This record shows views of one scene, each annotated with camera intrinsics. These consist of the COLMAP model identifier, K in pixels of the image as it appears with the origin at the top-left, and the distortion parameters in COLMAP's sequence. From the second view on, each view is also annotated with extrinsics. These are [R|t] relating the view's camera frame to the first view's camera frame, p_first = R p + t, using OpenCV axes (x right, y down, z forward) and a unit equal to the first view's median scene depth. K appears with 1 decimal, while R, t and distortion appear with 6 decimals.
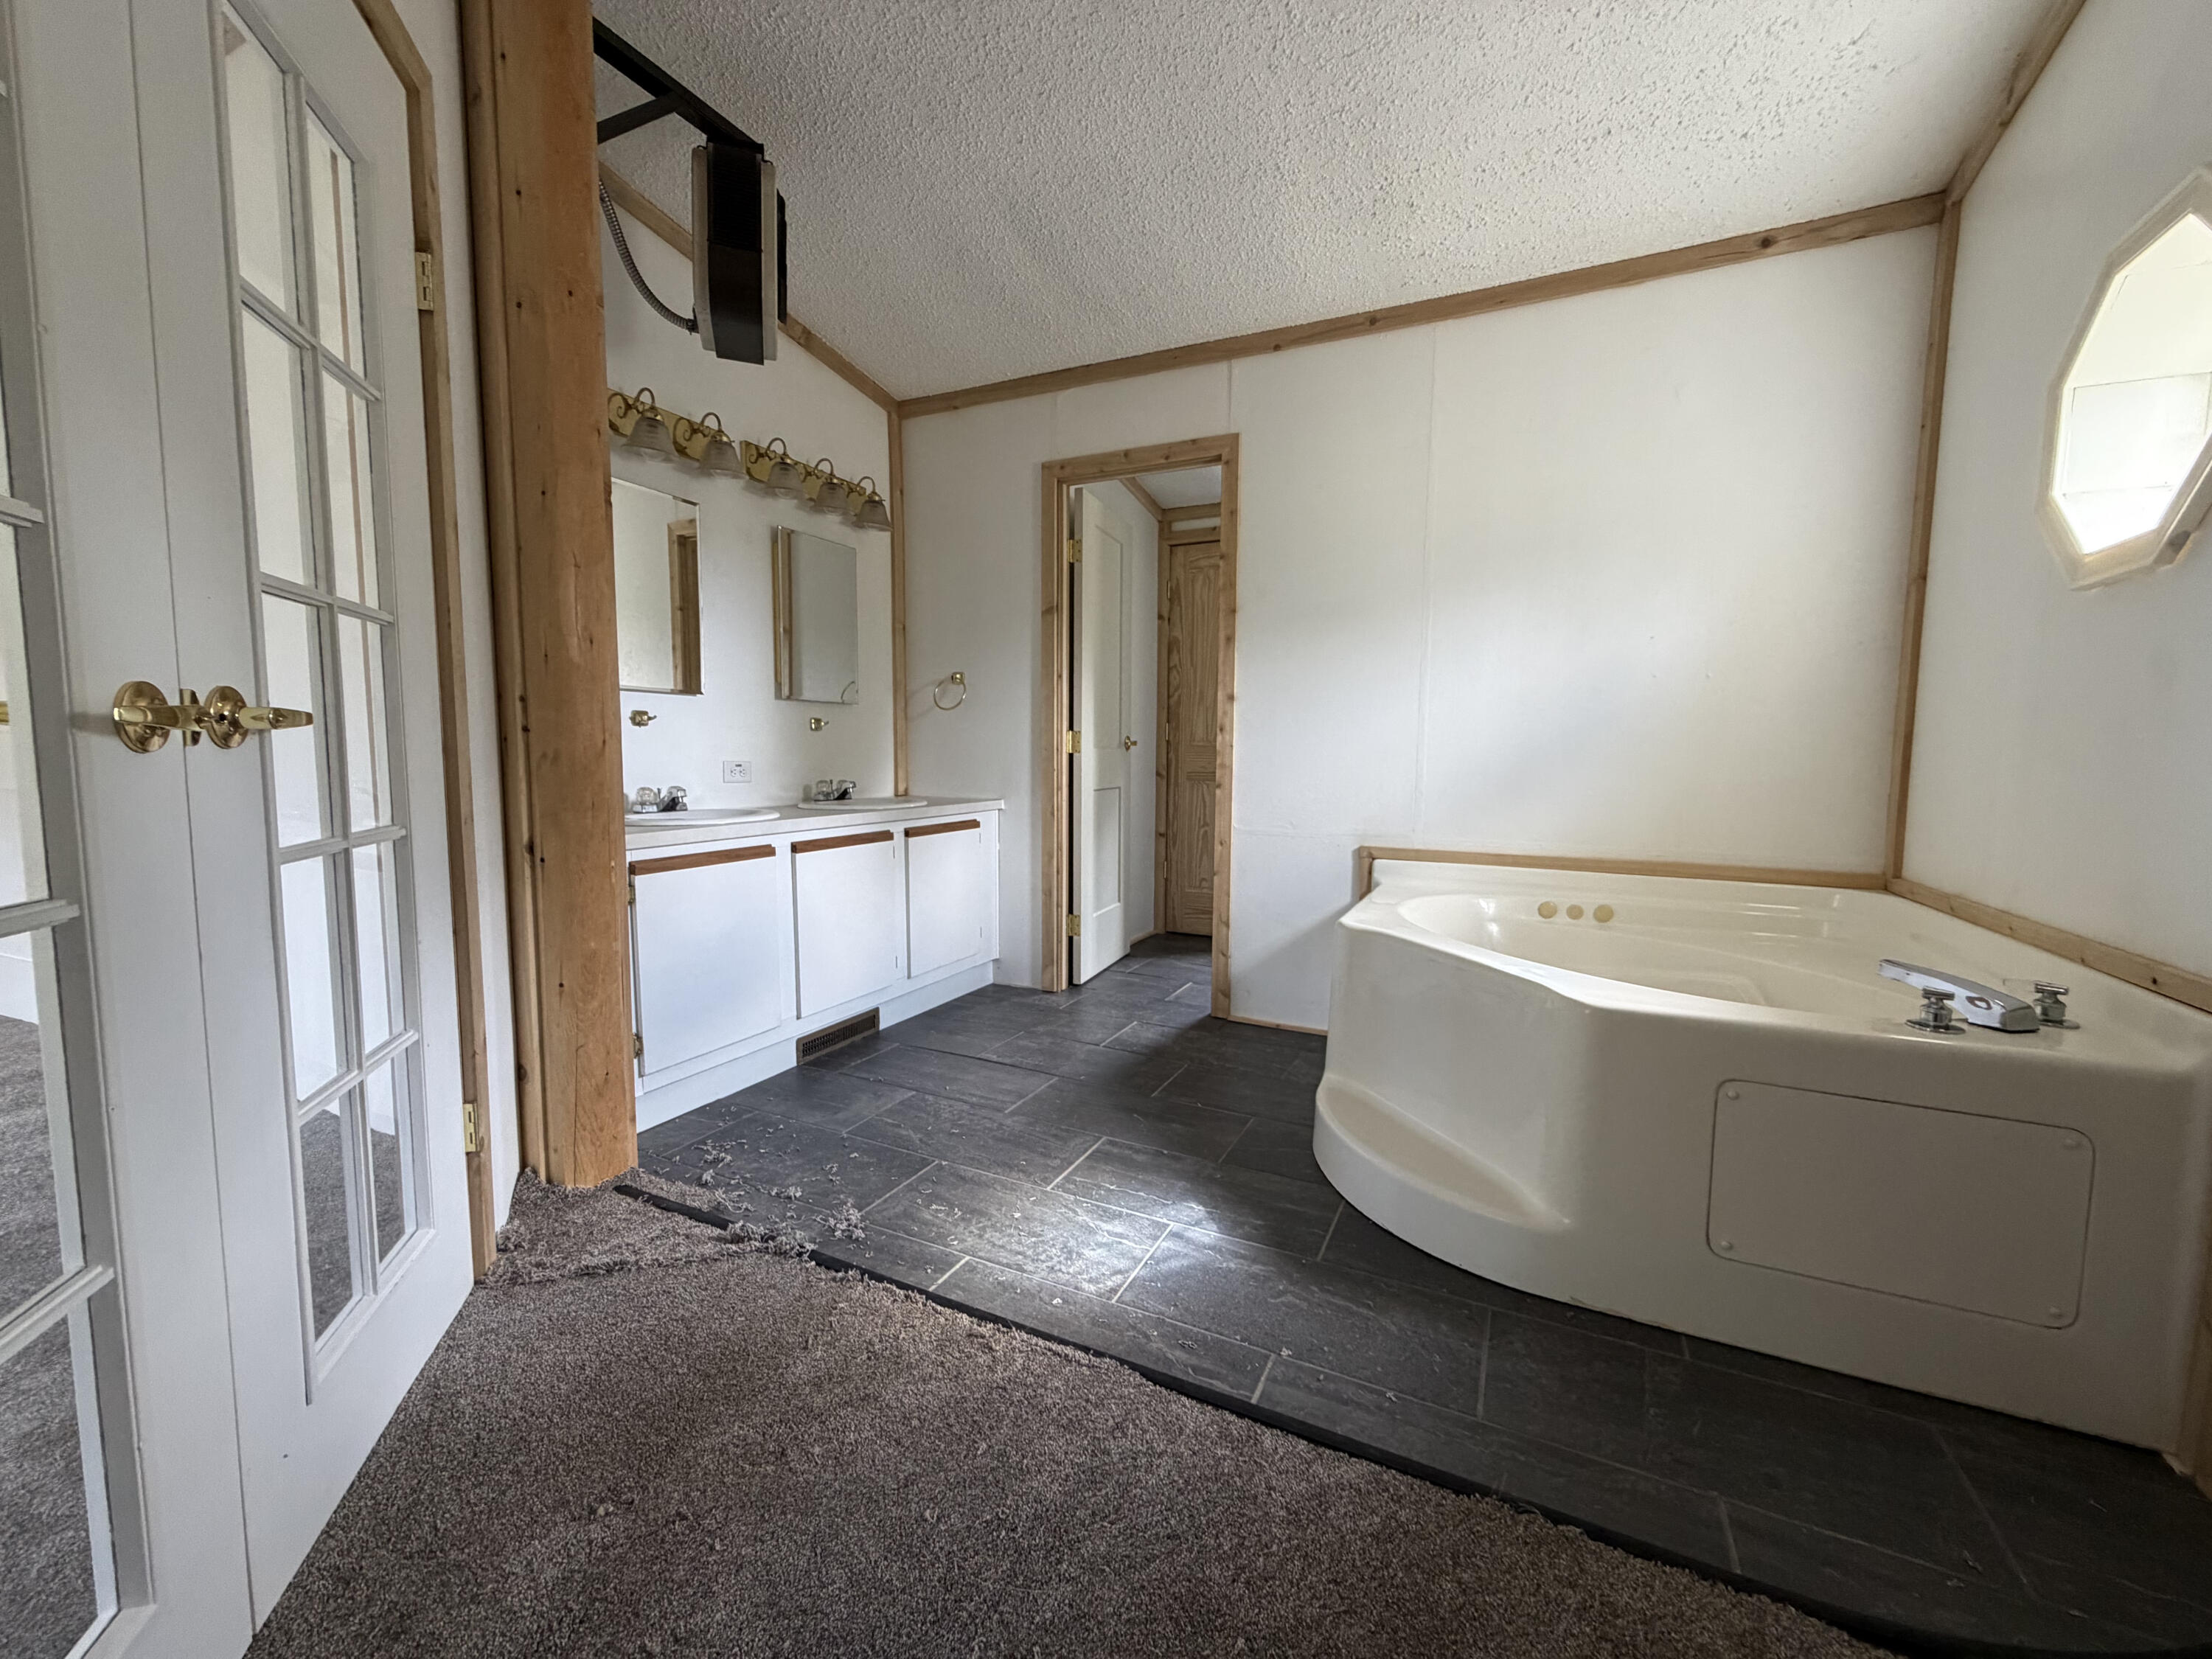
lens RADIAL K [[882.1, 0, 1109.3], [0, 882.1, 828.2], [0, 0, 1]] dist [0.000799, -0.000132]
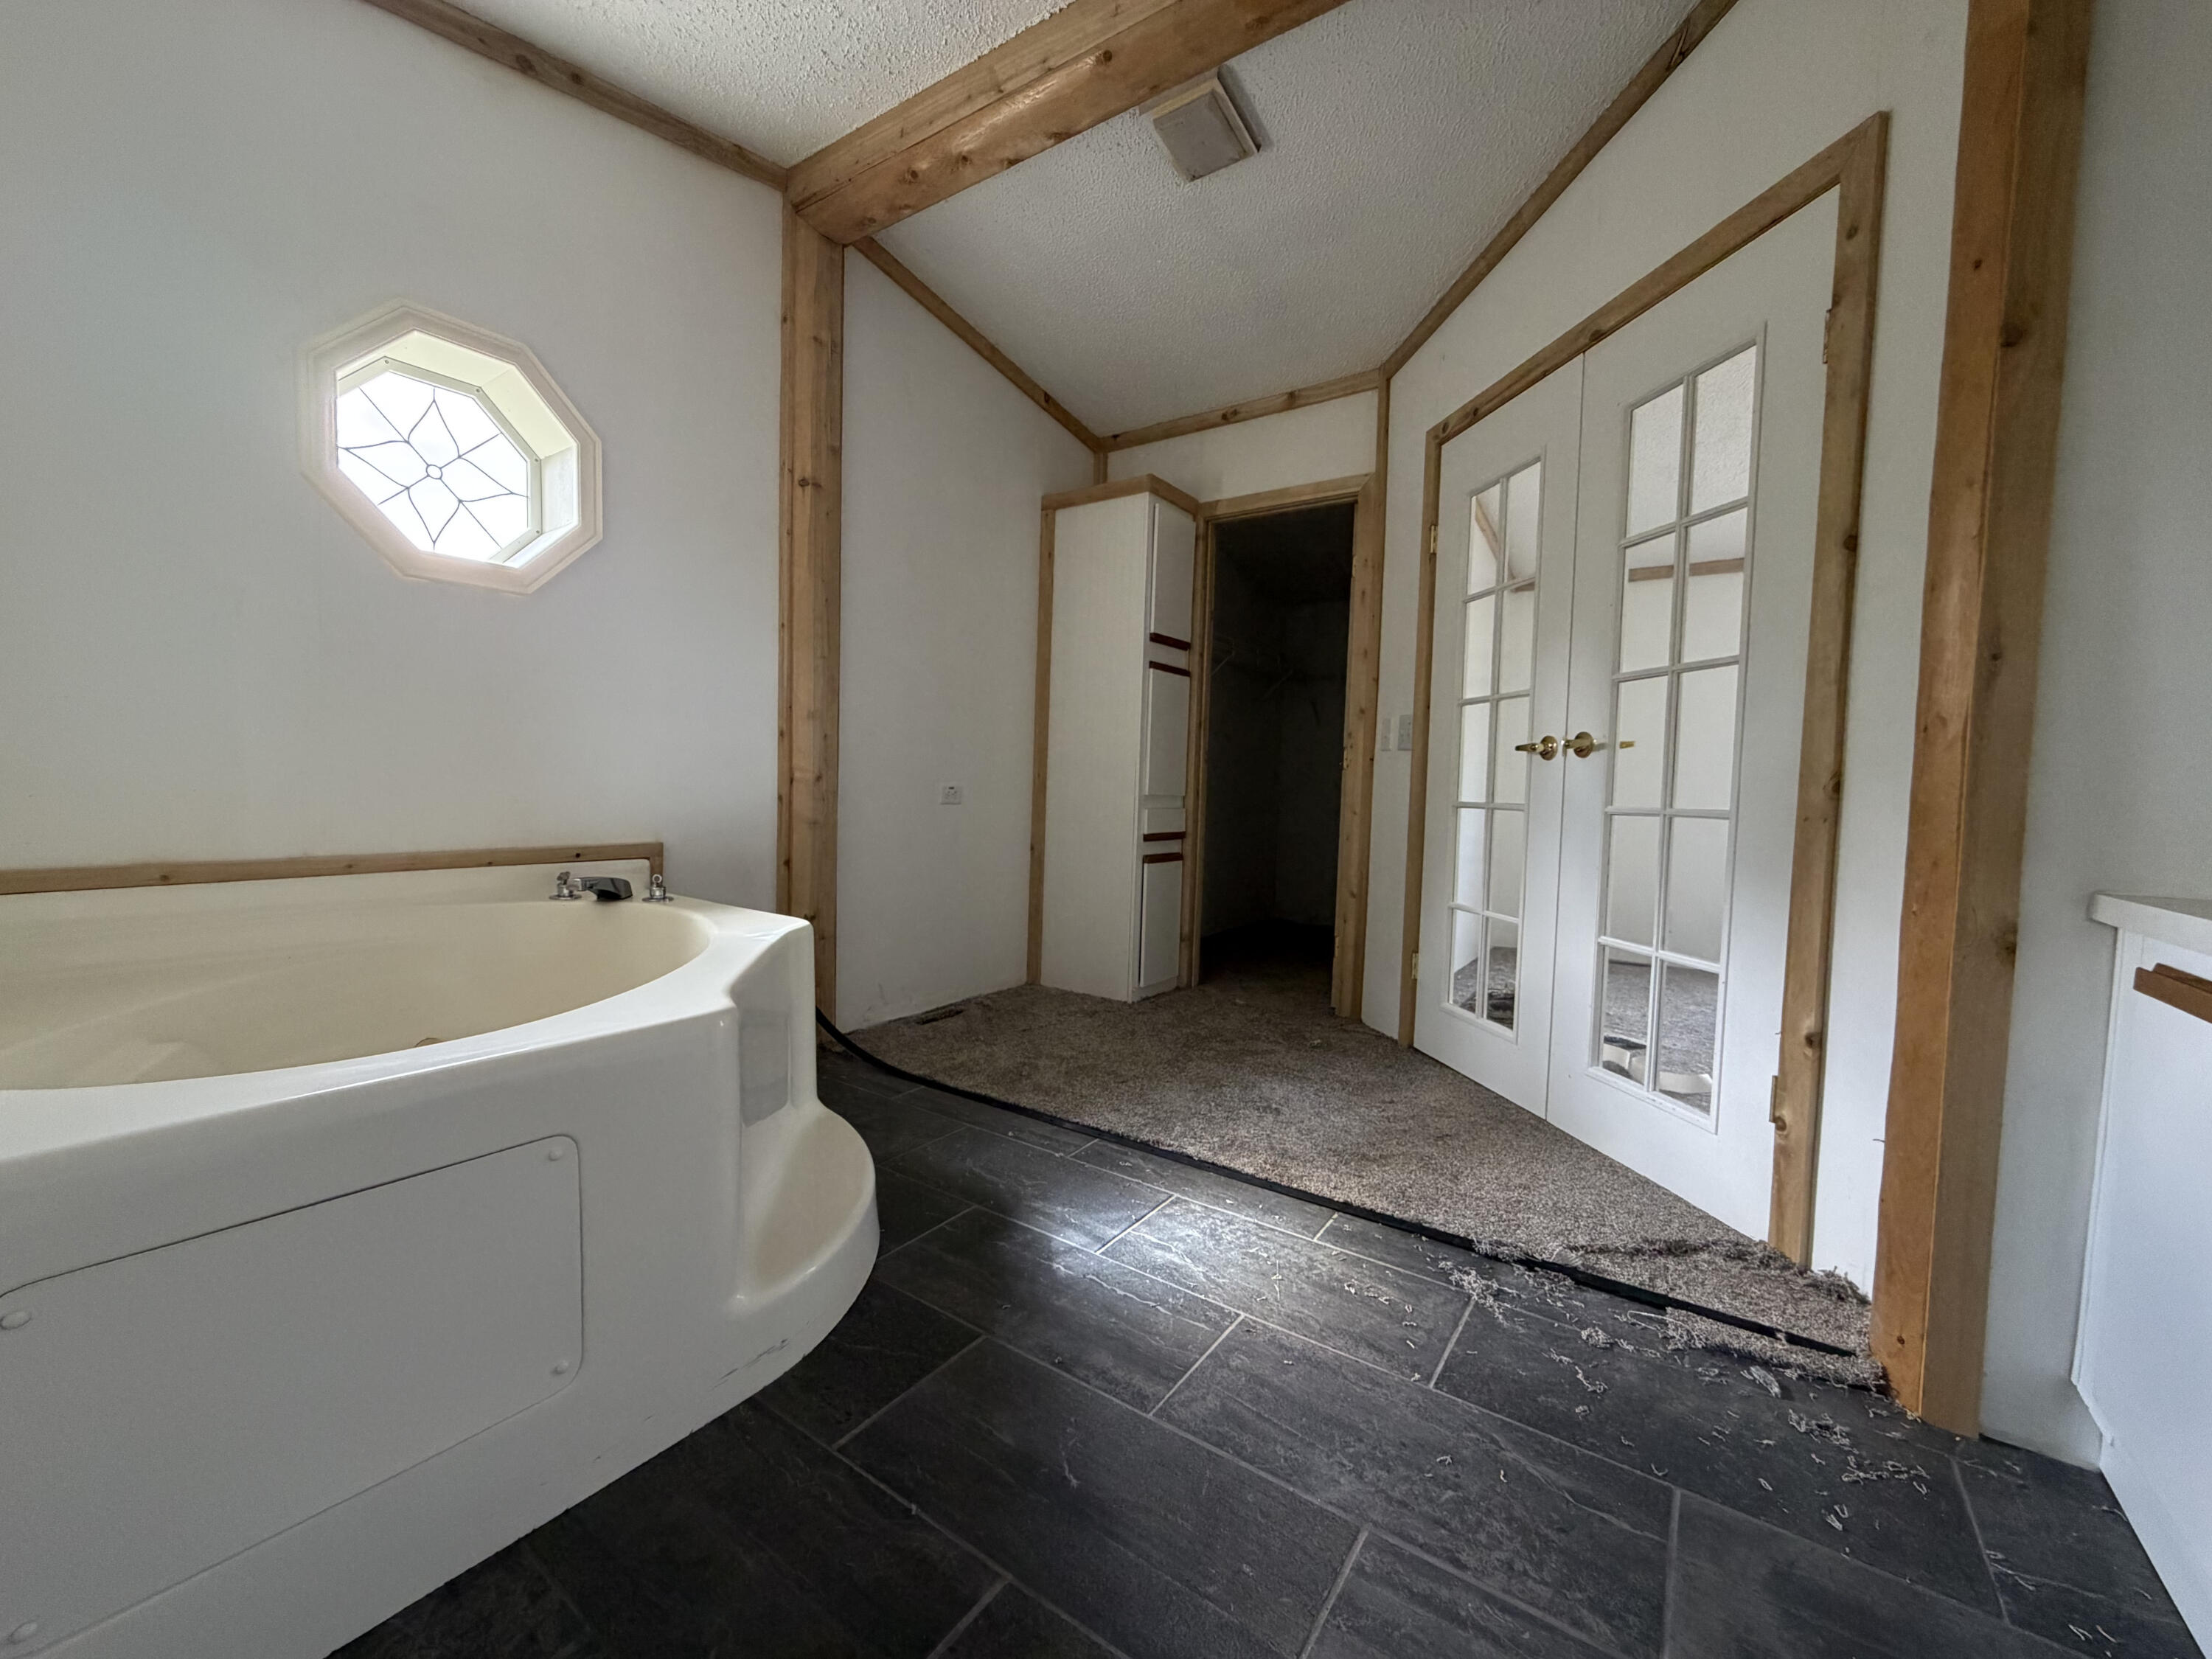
lens RADIAL K [[882.1, 0, 1106.4], [0, 882.1, 830.5], [0, 0, 1]] dist [0.000799, -0.000132]
pose [[-0.987252, -0.047241, 0.151994, -0.052026], [-0.025736, 0.989752, 0.140459, -0.099877], [-0.157072, 0.134756, -0.978350, 1.794984]]
